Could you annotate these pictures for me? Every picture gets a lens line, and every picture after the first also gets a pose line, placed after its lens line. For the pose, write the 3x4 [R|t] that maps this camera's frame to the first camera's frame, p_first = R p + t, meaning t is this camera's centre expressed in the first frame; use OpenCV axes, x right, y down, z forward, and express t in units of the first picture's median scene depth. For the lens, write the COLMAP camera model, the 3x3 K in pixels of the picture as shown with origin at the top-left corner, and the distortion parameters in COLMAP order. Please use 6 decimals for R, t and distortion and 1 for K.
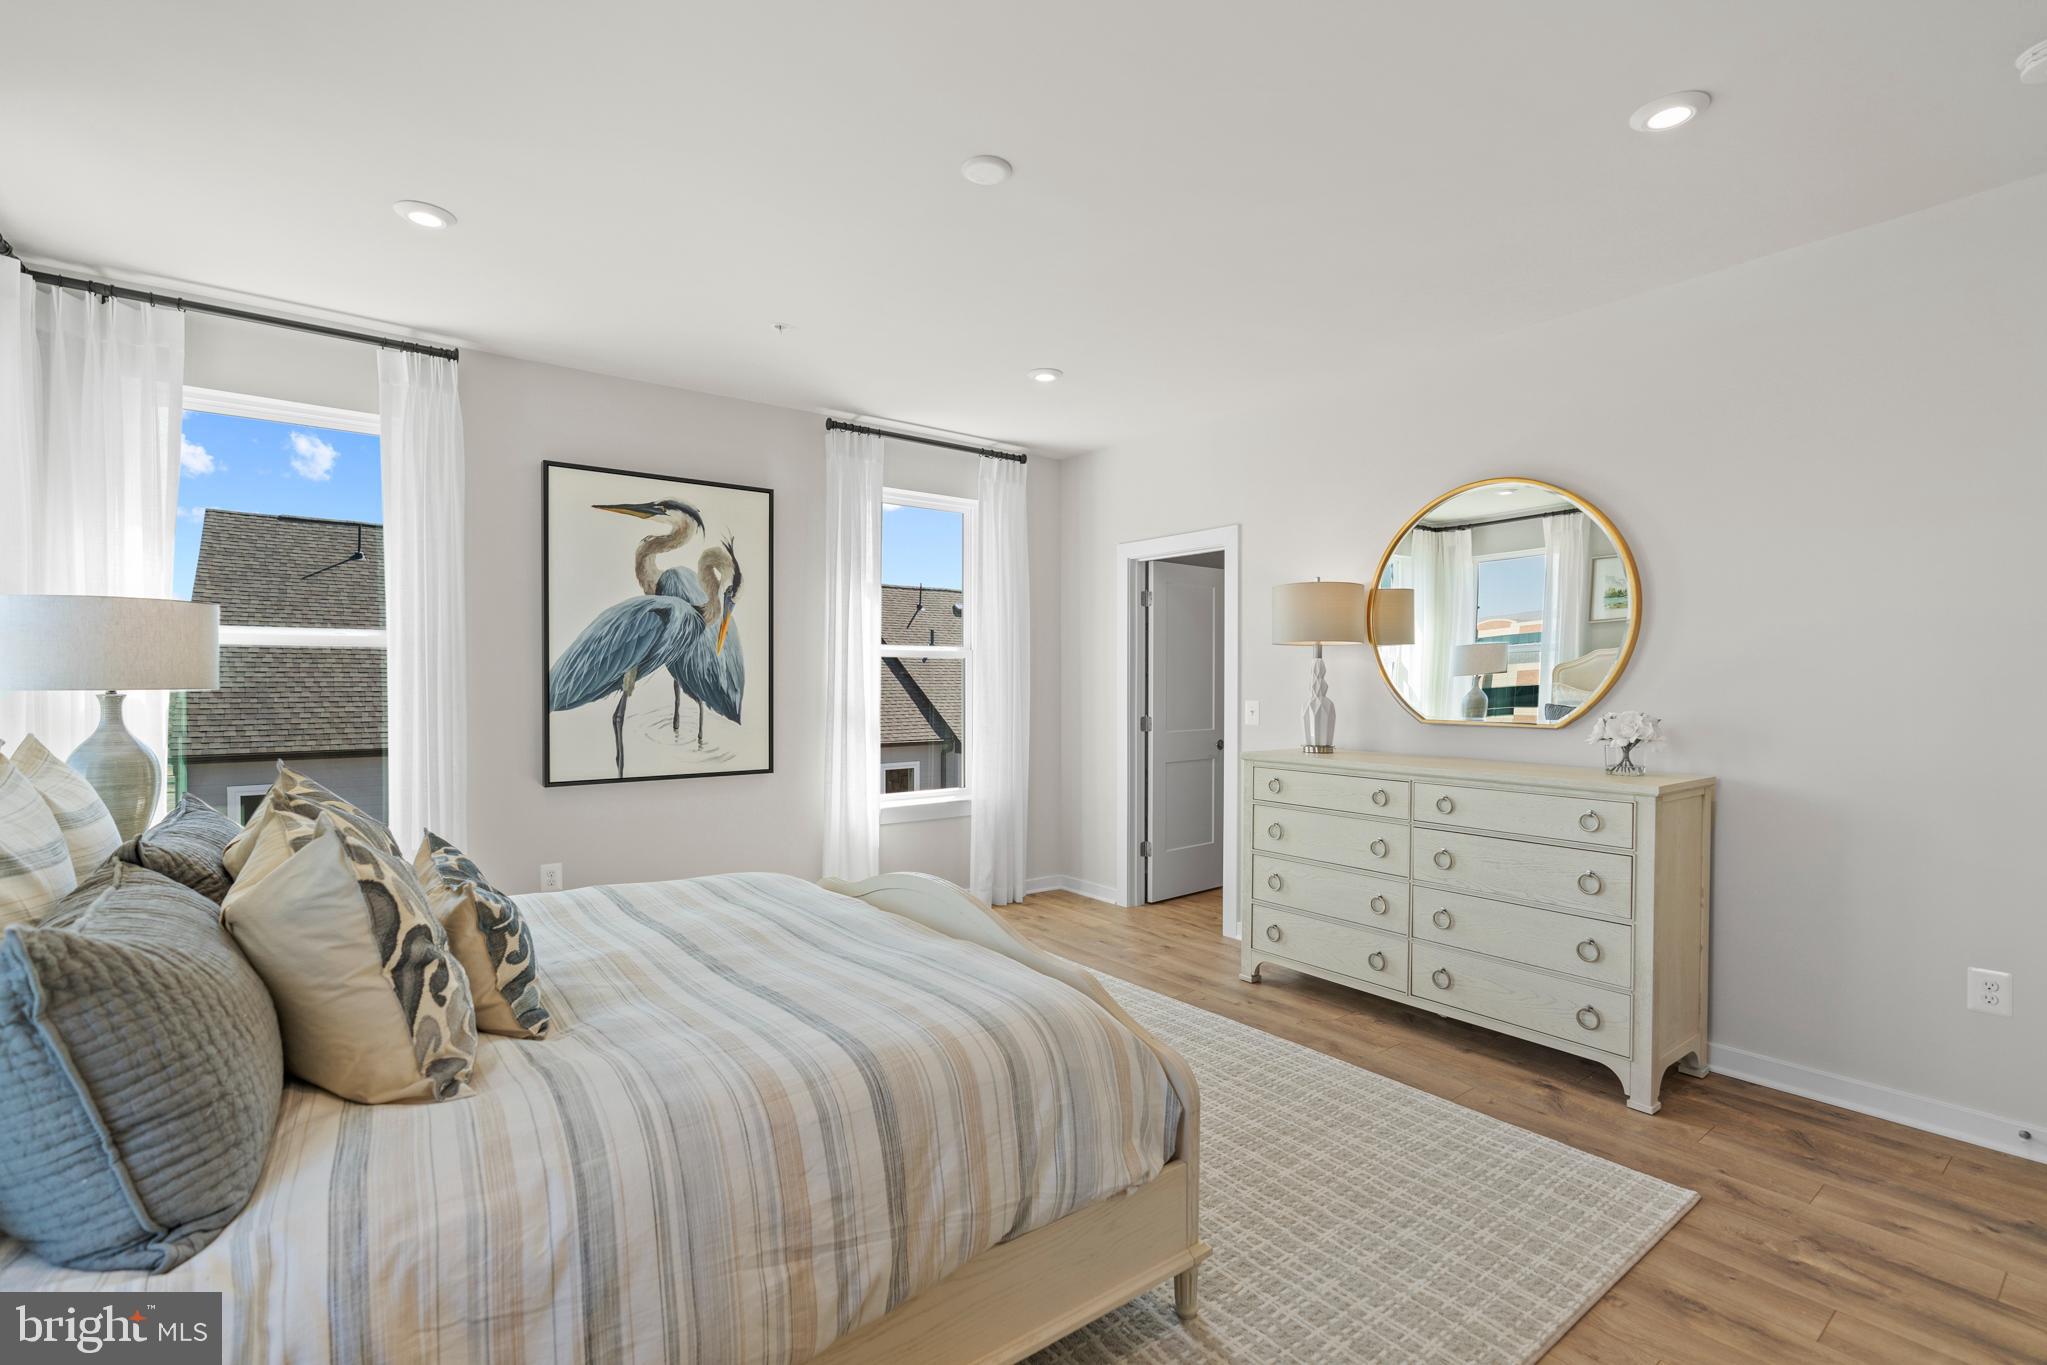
lens RADIAL K [[924.6, 0, 1010.1], [0, 924.6, 687.7], [0, 0, 1]] dist [-0.008292, 0.002445]
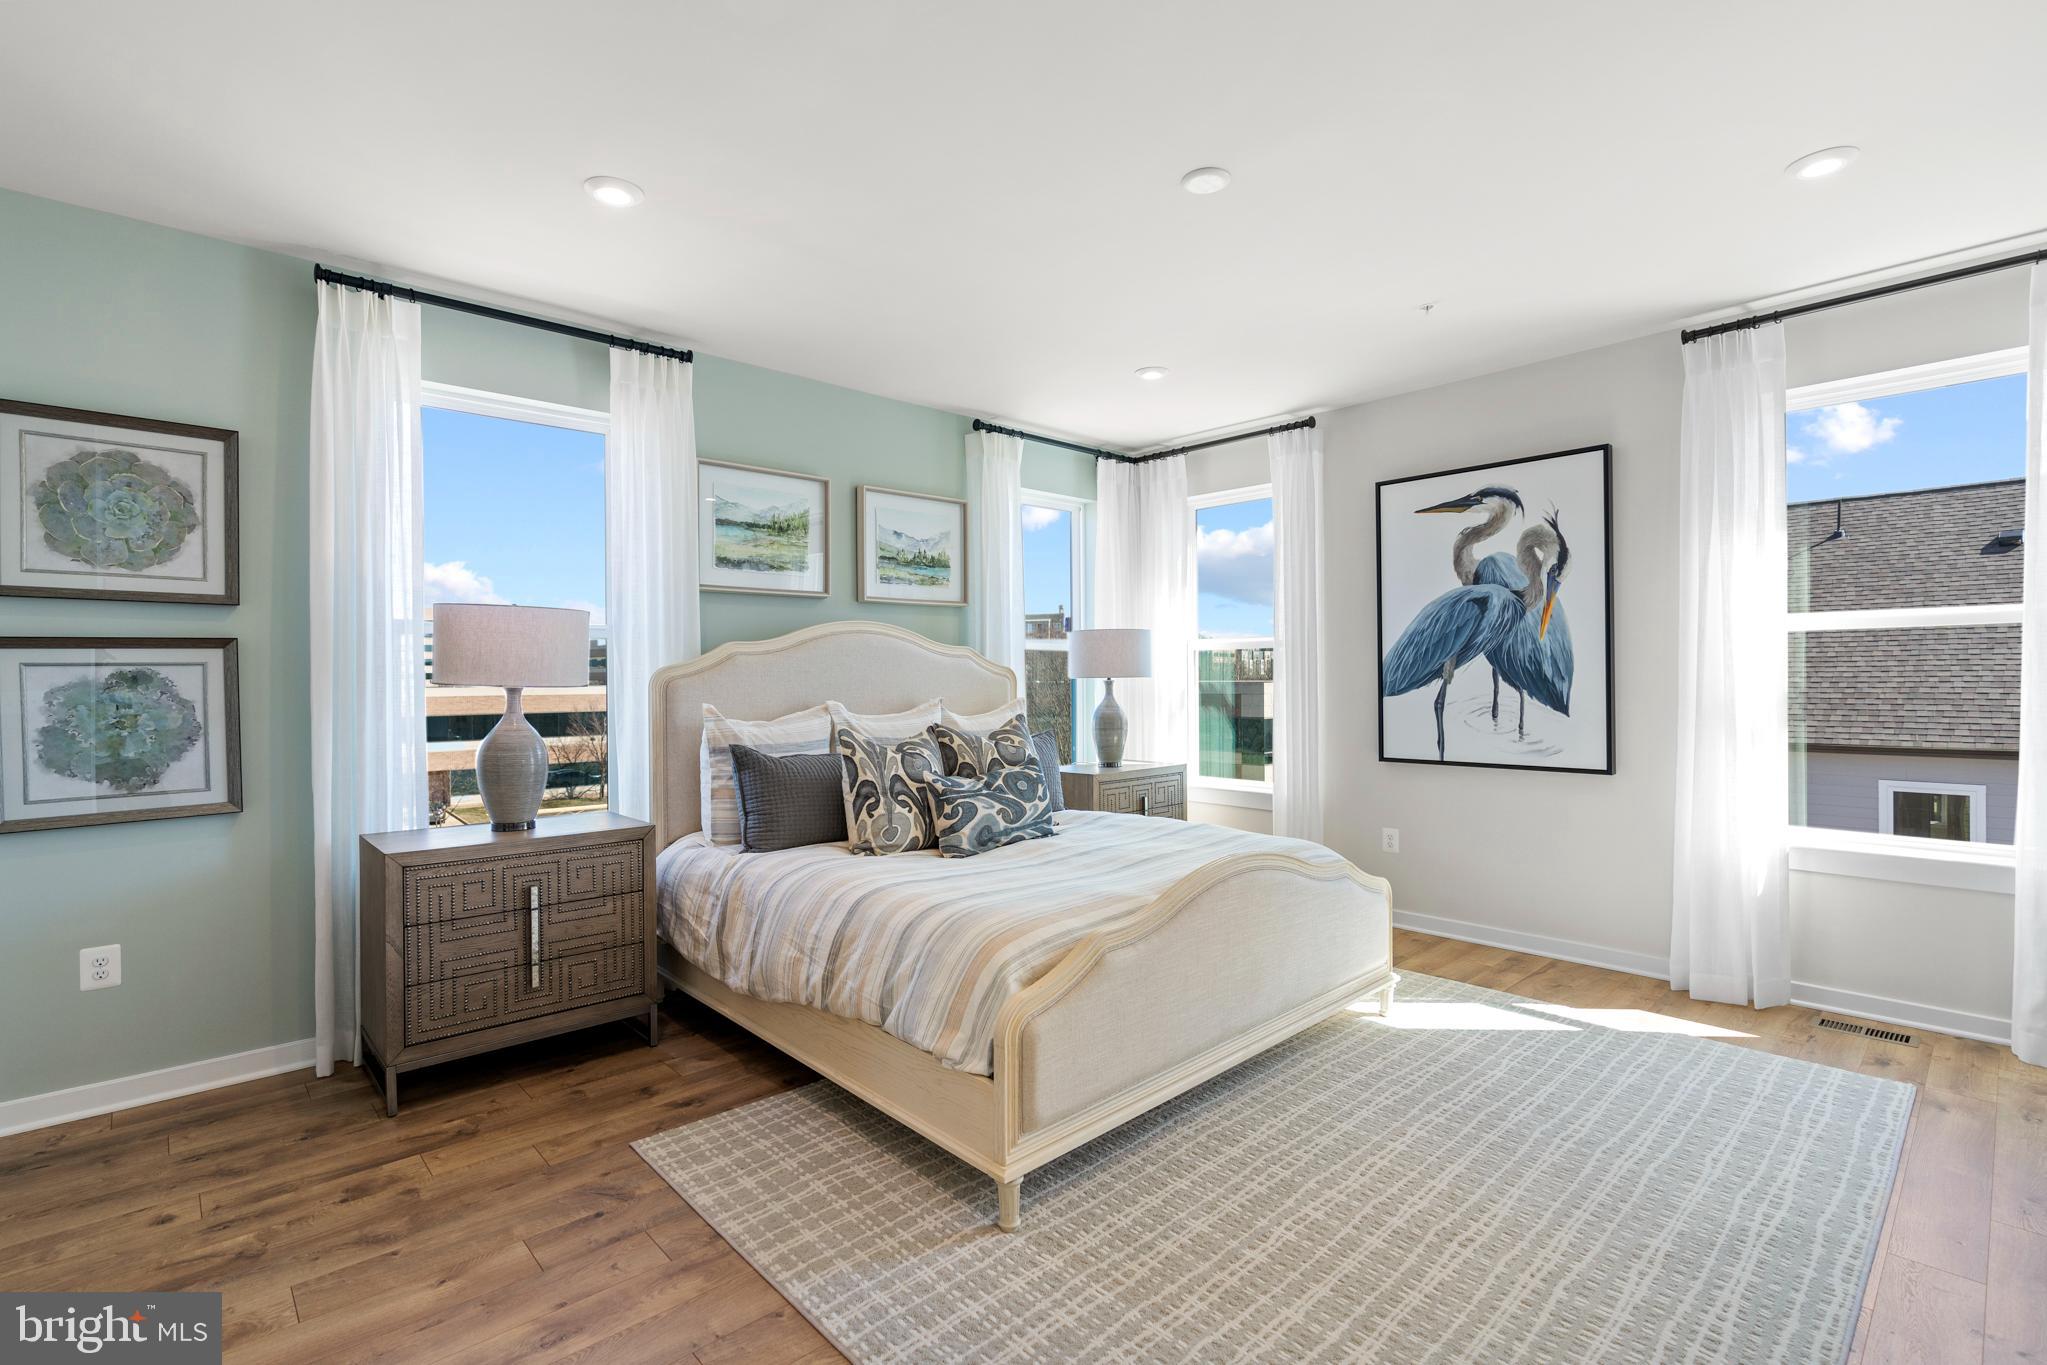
lens RADIAL K [[924.6, 0, 1014.2], [0, 924.6, 682.3], [0, 0, 1]] dist [-0.008292, 0.002445]
pose [[0.095651, 0.003564, -0.995409, 0.555291], [0.001148, 0.999993, 0.003691, 0.002578], [0.995414, -0.001496, 0.095647, 0.380639]]
